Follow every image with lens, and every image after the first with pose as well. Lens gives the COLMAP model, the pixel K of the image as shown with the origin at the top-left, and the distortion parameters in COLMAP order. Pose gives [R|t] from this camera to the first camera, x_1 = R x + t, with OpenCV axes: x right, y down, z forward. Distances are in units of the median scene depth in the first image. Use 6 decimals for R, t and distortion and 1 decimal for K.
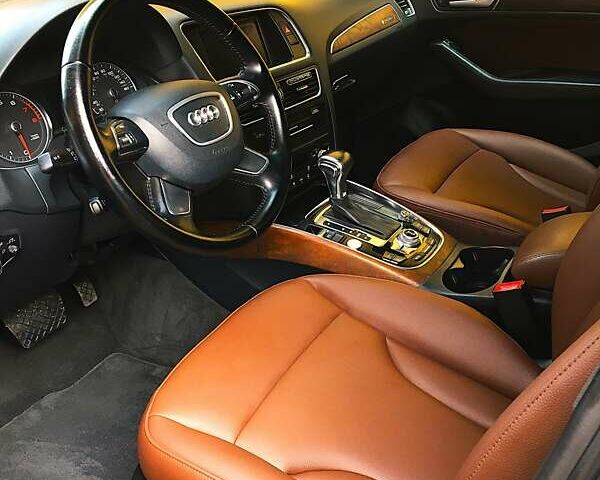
lens RADIAL K [[747.9, 0, 300.0], [0, 747.9, 240.0], [0, 0, 1]] dist [0.076459, 0.016450]
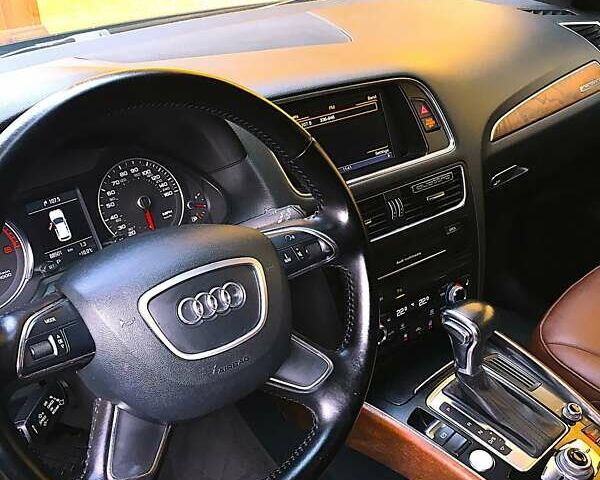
lens RADIAL K [[747.9, 0, 300.0], [0, 747.9, 240.0], [0, 0, 1]] dist [0.076459, 0.016450]
pose [[0.964449, 0.118493, -0.236215, 0.050944], [-0.114954, 0.992955, 0.028752, -0.173211], [0.237958, -0.000576, 0.971275, 0.318389]]
